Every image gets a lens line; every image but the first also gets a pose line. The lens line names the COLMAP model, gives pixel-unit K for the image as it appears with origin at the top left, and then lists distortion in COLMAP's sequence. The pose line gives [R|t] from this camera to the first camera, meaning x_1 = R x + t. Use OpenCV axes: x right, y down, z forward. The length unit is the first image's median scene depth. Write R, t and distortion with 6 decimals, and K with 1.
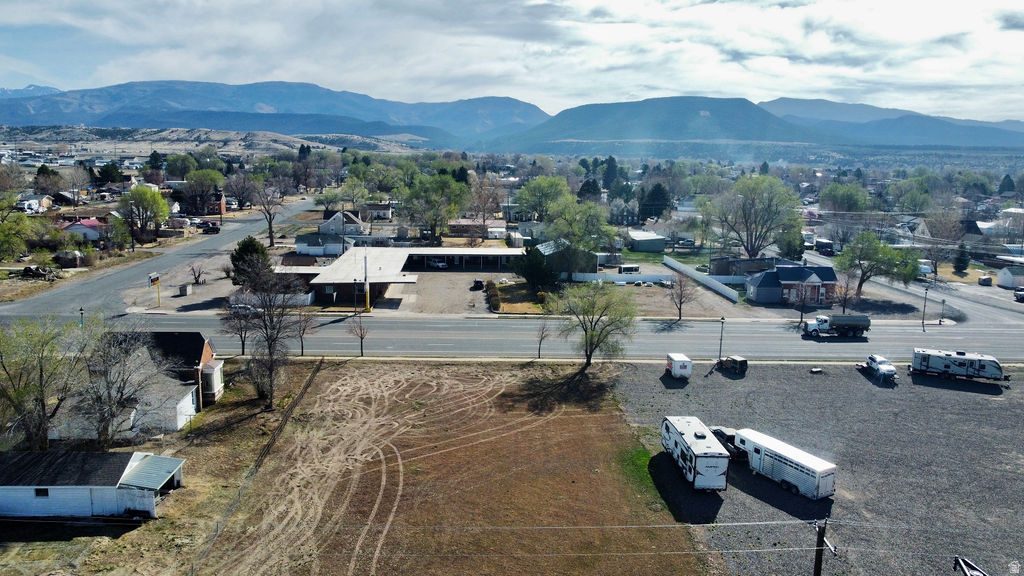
lens RADIAL K [[778.0, 0, 506.3], [0, 778.0, 267.1], [0, 0, 1]] dist [0.007138, -0.007130]
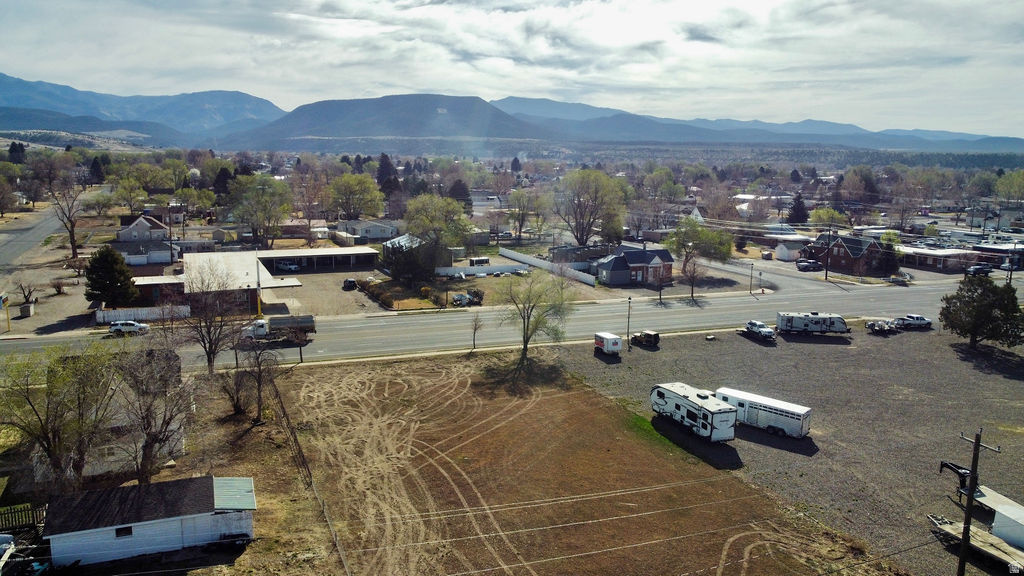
lens RADIAL K [[778.0, 0, 503.0], [0, 778.0, 265.7], [0, 0, 1]] dist [0.007138, -0.007130]
pose [[0.947355, -0.053631, 0.315662, -0.153828], [0.052896, 0.998541, 0.010903, -0.001576], [-0.315786, 0.006368, 0.948809, 0.001556]]
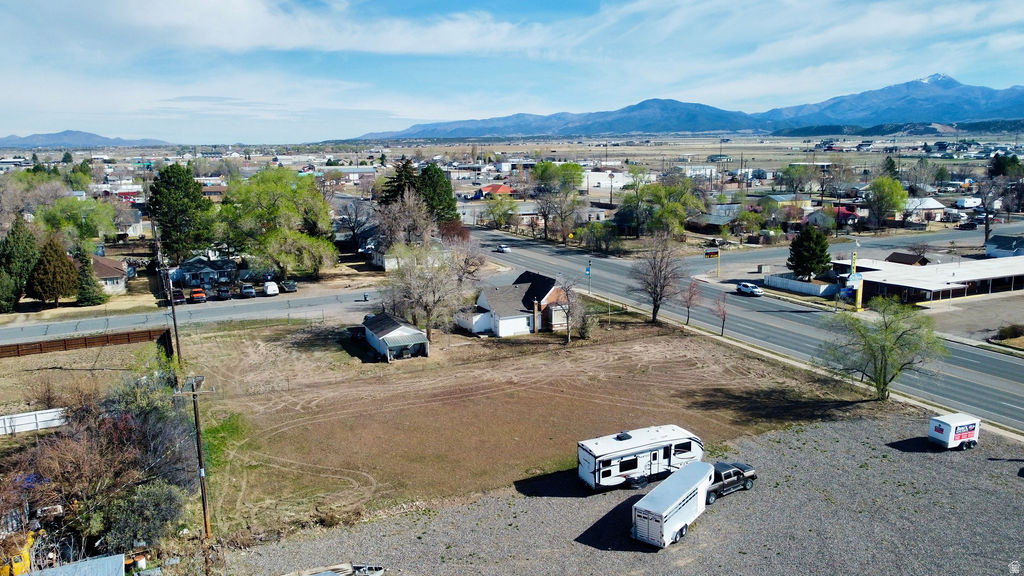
lens RADIAL K [[778.0, 0, 507.9], [0, 778.0, 297.1], [0, 0, 1]] dist [0.007138, -0.007130]
pose [[0.365833, 0.153628, -0.917913, 0.421424], [-0.111334, 0.986423, 0.120722, -0.021171], [0.923997, 0.058030, 0.377970, 0.201388]]
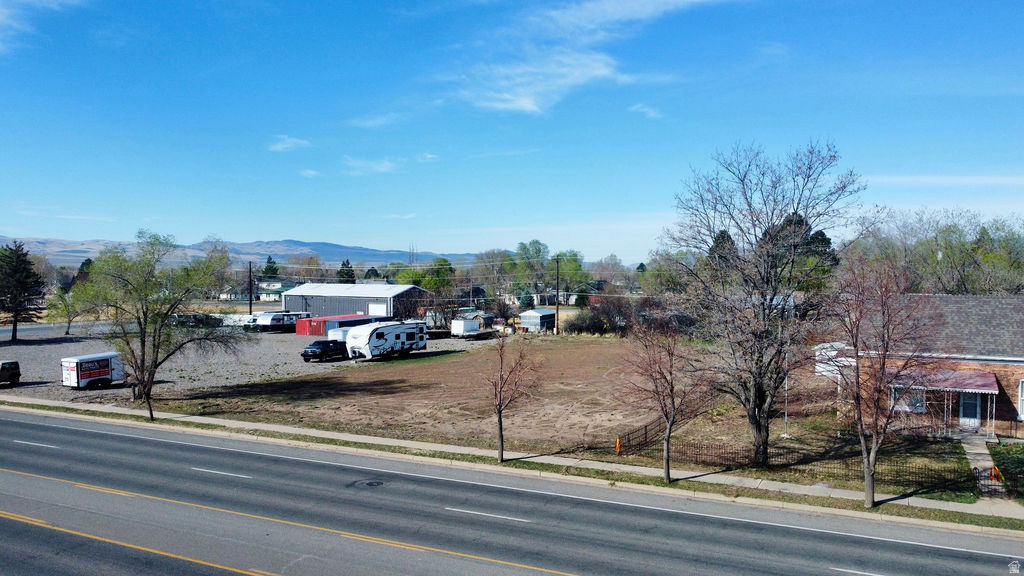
lens RADIAL K [[778.0, 0, 510.3], [0, 778.0, 288.2], [0, 0, 1]] dist [0.007138, -0.007130]
pose [[-0.856275, -0.033456, 0.515436, -0.228234], [0.055558, 0.986145, 0.156306, -0.010347], [-0.513524, 0.162478, -0.842552, 0.796314]]
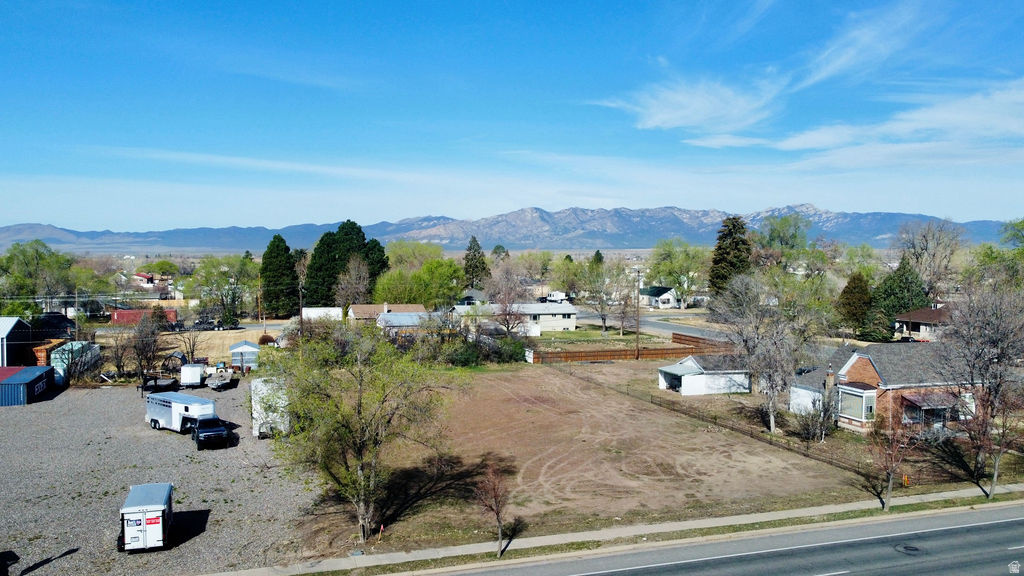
lens RADIAL K [[841.7, 0, 508.7], [0, 841.7, 295.0], [0, 0, 1]] dist [0.005213, -0.014016]
pose [[-0.968828, -0.016002, -0.247219, 0.087702], [-0.062234, 0.981632, 0.180350, -0.048536], [0.239792, 0.190114, -0.952028, 0.858572]]
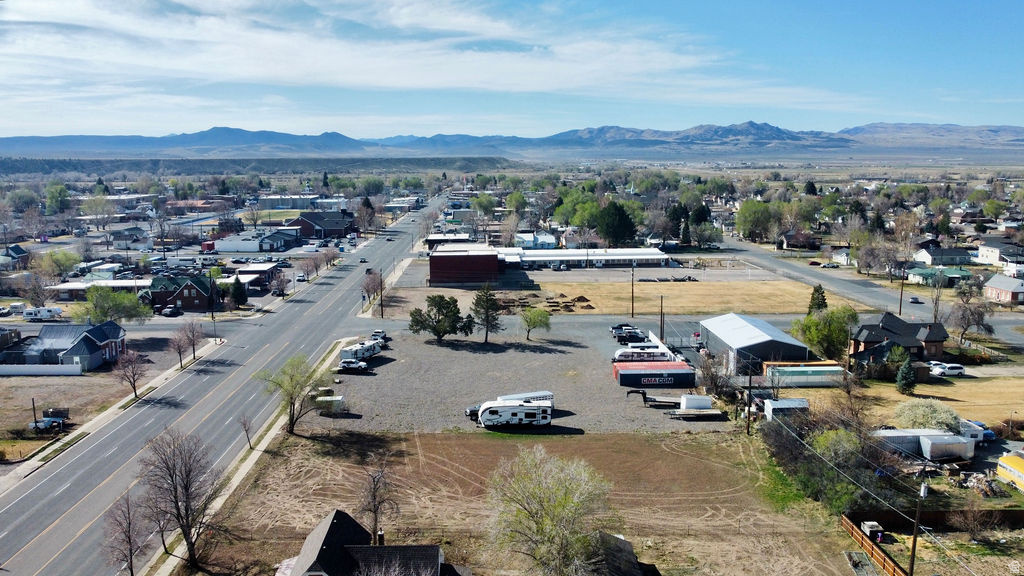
lens RADIAL K [[819.0, 0, 513.7], [0, 819.0, 292.7], [0, 0, 1]] dist [0.002001, -0.001637]
pose [[0.029629, -0.174711, 0.984174, -0.613885], [0.143478, 0.975153, 0.168790, -0.136161], [-0.989210, 0.136206, 0.053960, 0.362509]]
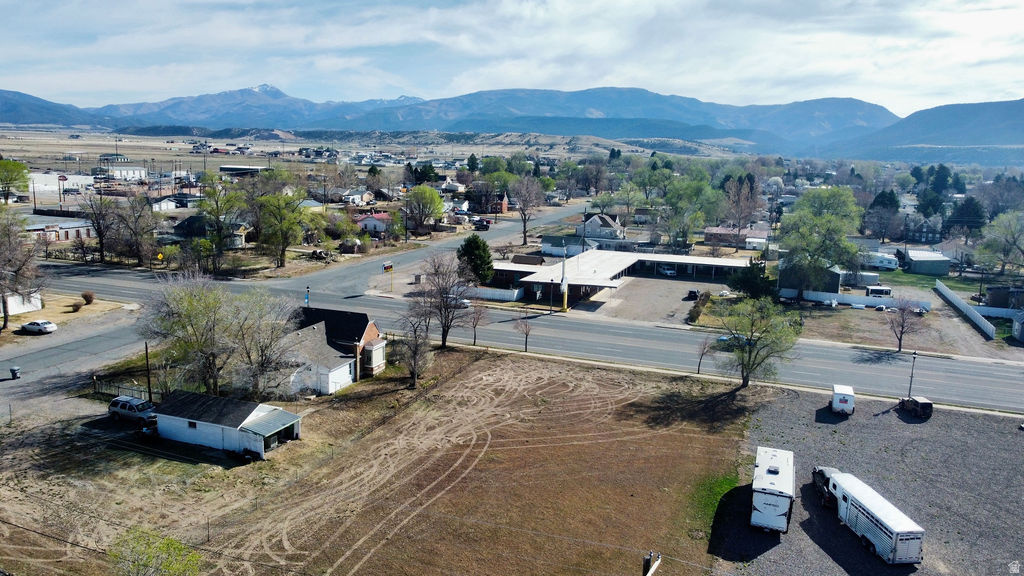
lens RADIAL K [[778.0, 0, 508.1], [0, 778.0, 274.0], [0, 0, 1]] dist [0.007138, -0.007130]
pose [[0.919049, 0.068887, -0.388077, 0.121751], [-0.067497, 0.997571, 0.017230, -0.004626], [0.388321, 0.010358, 0.921466, 0.008733]]
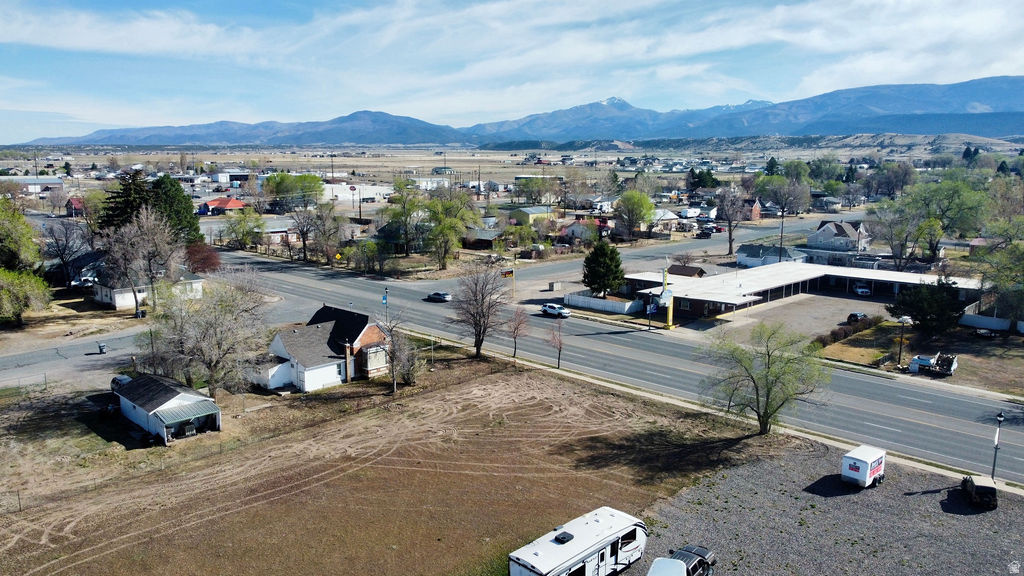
lens RADIAL K [[778.0, 0, 508.7], [0, 778.0, 280.9], [0, 0, 1]] dist [0.007138, -0.007130]
pose [[0.671072, 0.099086, -0.734741, 0.292574], [-0.092246, 0.994487, 0.049862, -0.022167], [0.735631, 0.034316, 0.676513, 0.186091]]
